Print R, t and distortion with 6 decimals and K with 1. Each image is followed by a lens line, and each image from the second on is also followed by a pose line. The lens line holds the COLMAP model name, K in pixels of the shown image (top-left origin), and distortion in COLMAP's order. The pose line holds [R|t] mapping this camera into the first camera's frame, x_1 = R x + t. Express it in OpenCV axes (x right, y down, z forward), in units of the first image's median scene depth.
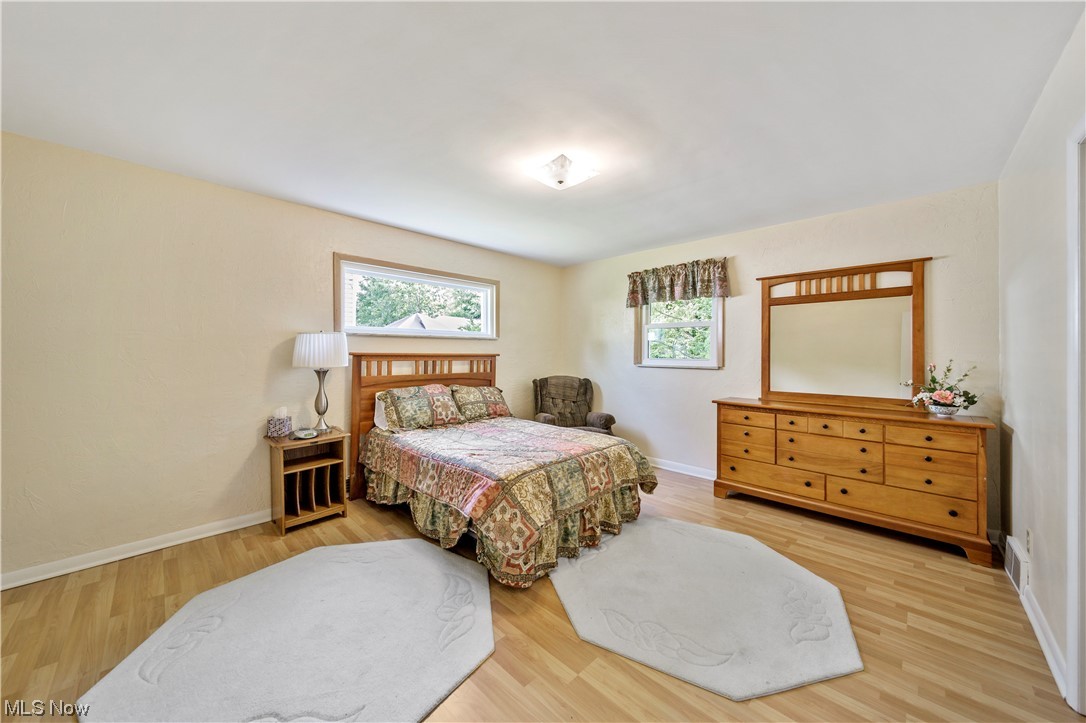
lens RADIAL K [[380.0, 0, 540.9], [0, 380.0, 352.9], [0, 0, 1]] dist [-0.000570, -0.000739]
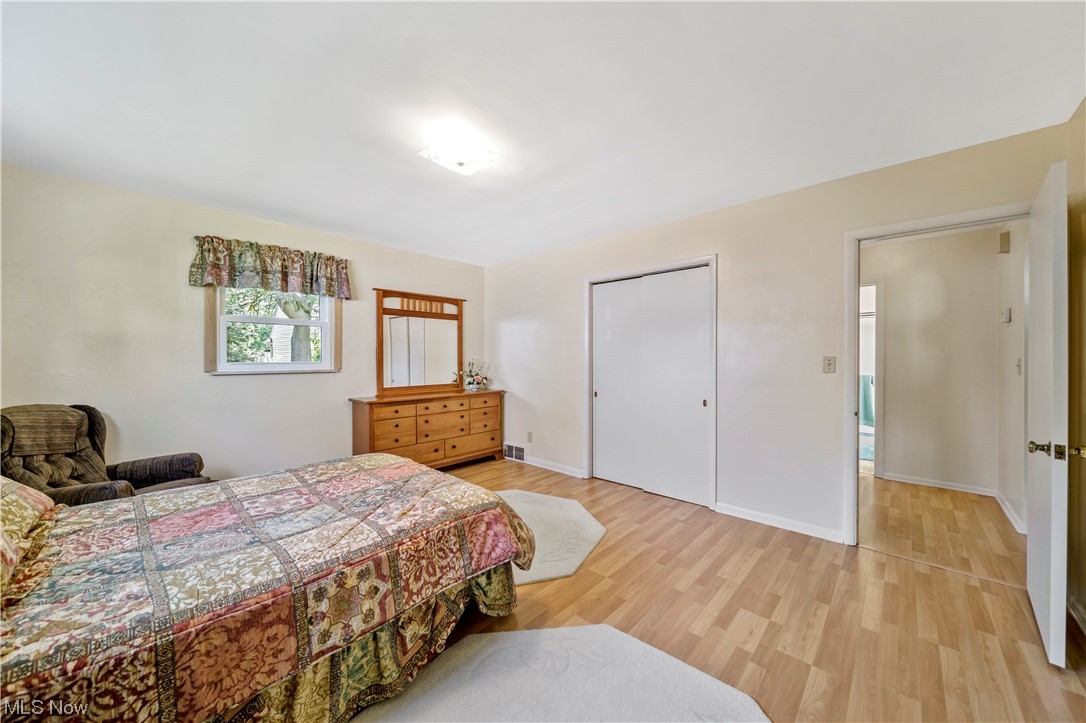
lens RADIAL K [[380.0, 0, 540.5], [0, 380.0, 360.7], [0, 0, 1]] dist [-0.000570, -0.000739]
pose [[-0.014737, -0.014487, 0.999786, -0.577007], [0.002654, 0.999891, 0.014528, 0.001771], [-0.999888, 0.002867, -0.014697, 0.551814]]
